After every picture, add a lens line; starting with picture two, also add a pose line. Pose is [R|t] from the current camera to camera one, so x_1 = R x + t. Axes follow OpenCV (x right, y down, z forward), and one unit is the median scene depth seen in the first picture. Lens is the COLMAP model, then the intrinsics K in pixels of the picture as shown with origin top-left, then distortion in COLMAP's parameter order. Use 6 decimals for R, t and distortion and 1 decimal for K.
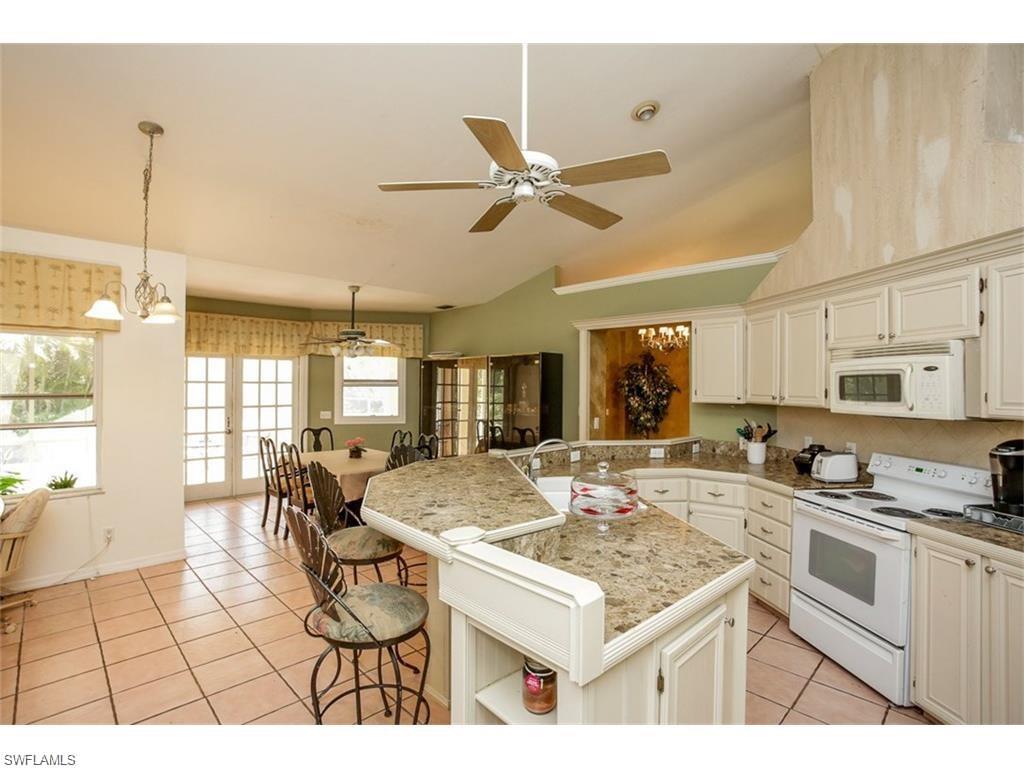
lens RADIAL K [[496.3, 0, 512.7], [0, 496.3, 387.9], [0, 0, 1]] dist [-0.067402, 0.033234]
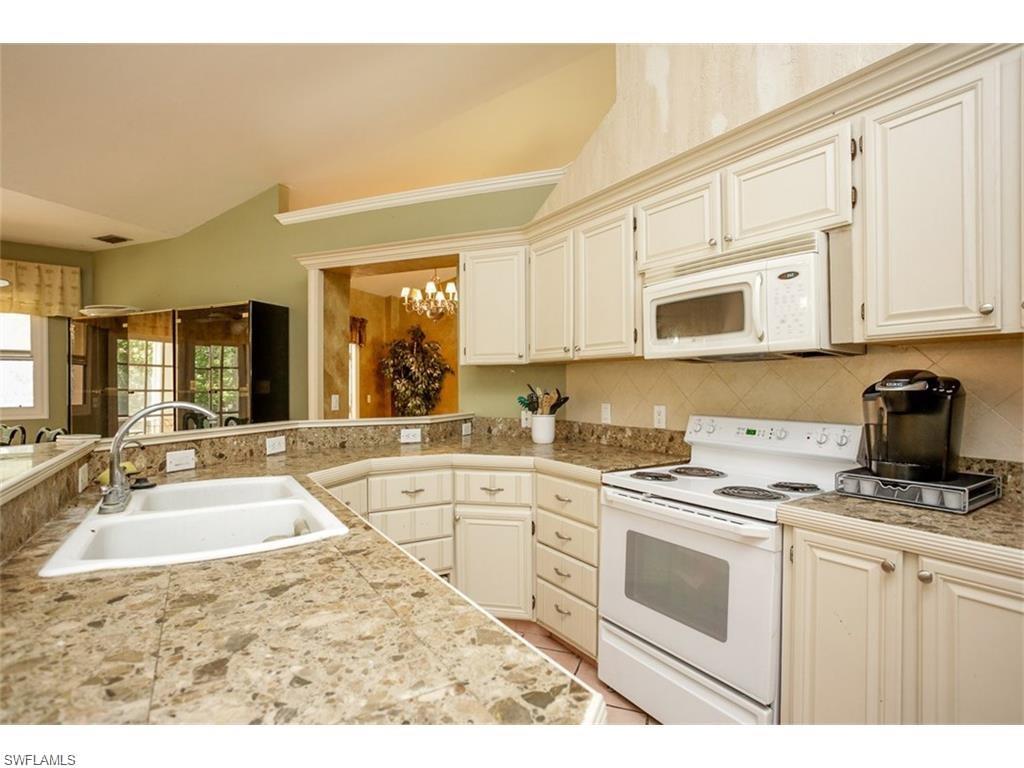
lens RADIAL K [[496.3, 0, 512.7], [0, 496.3, 387.9], [0, 0, 1]] dist [-0.067402, 0.033234]
pose [[0.909178, -0.006610, 0.416354, 0.132619], [0.007981, 0.999967, -0.001554, 0.066341], [-0.416330, 0.004736, 0.909201, 0.309277]]
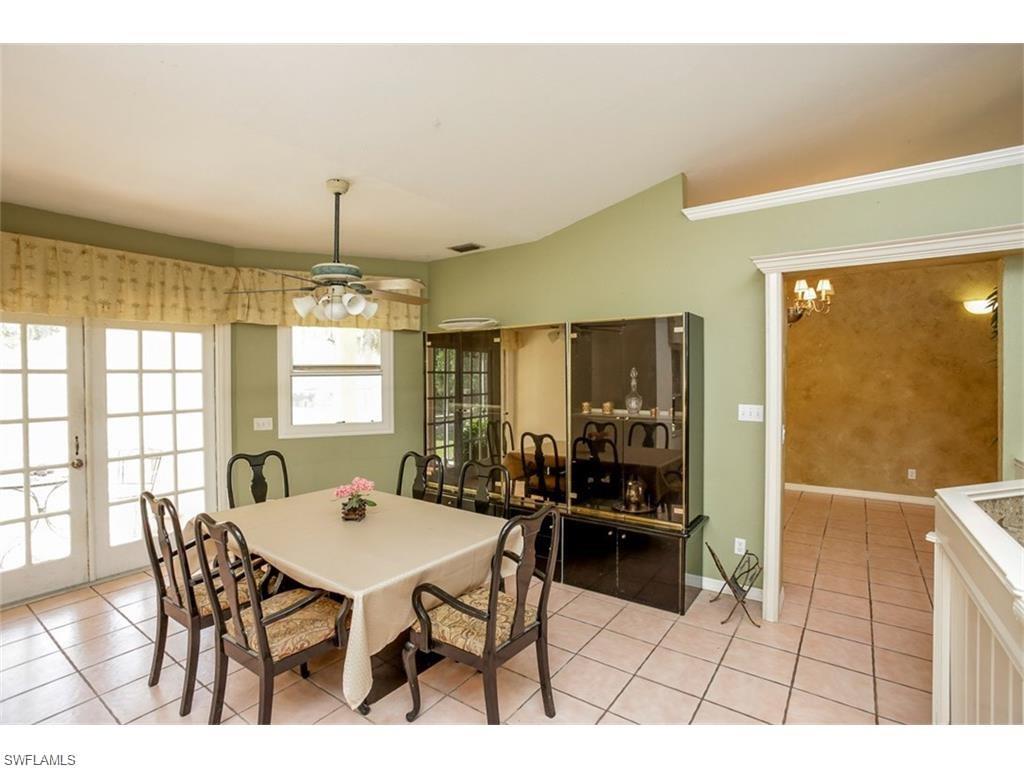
lens RADIAL K [[487.8, 0, 515.0], [0, 487.8, 380.5], [0, 0, 1]] dist [-0.062501, 0.023569]
pose [[0.983130, -0.015432, 0.182254, -0.308104], [0.013425, 0.999835, 0.012242, -0.002577], [-0.182413, -0.009588, 0.983175, 0.613786]]
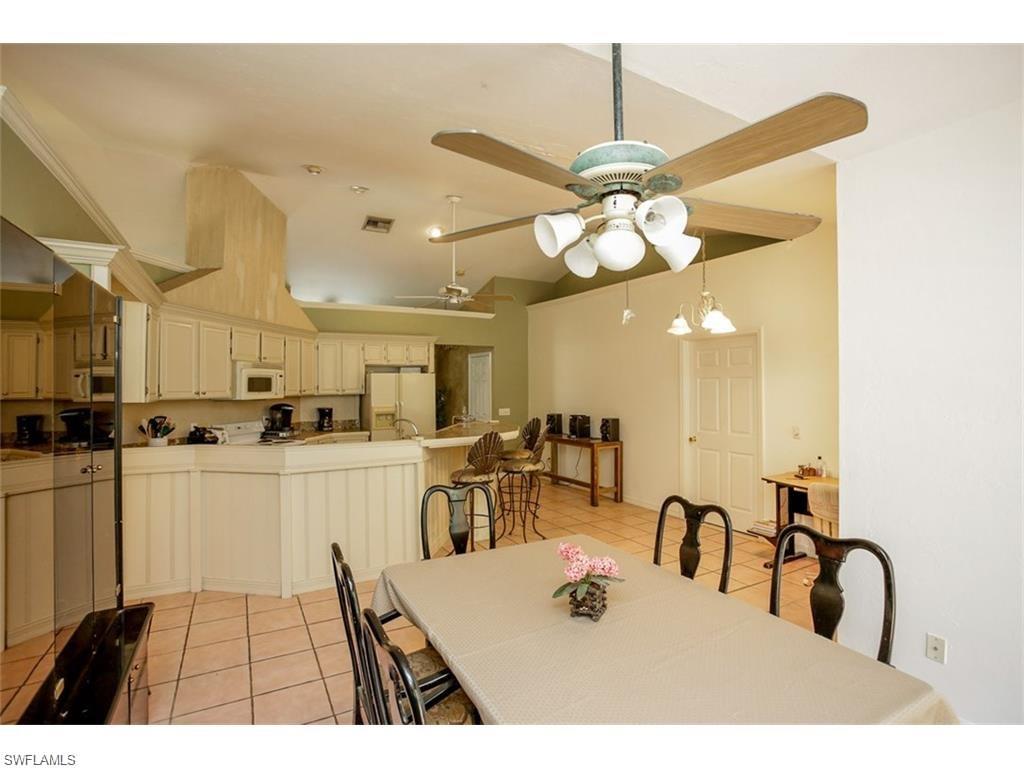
lens RADIAL K [[487.8, 0, 515.0], [0, 487.8, 380.5], [0, 0, 1]] dist [-0.062501, 0.023569]
pose [[-0.967938, 0.001365, 0.251187, -0.443198], [0.000777, 0.999997, -0.002441, -0.006547], [-0.251190, -0.002167, -0.967935, 1.671432]]
